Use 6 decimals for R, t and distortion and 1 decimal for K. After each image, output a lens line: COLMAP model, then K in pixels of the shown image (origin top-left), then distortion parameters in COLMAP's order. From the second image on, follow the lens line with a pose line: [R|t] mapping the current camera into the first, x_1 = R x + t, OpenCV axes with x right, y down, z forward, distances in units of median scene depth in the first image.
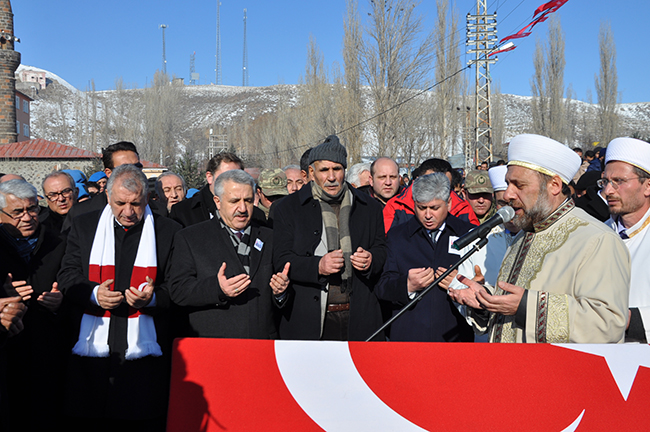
lens RADIAL K [[693.8, 0, 327.6], [0, 693.8, 217.9], [0, 0, 1]] dist [-0.047240, 0.049257]
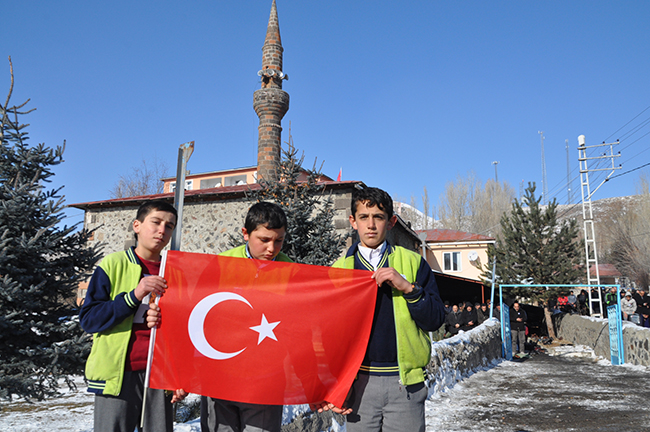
lens RADIAL K [[557.4, 0, 325.0], [0, 557.4, 216.0], [0, 0, 1]] dist [-0.106931, -0.000732]
pose [[0.859459, -0.063755, -0.507213, -0.114947], [-0.036178, 0.982119, -0.184751, 0.000005], [0.509922, 0.177136, 0.841785, 0.530815]]
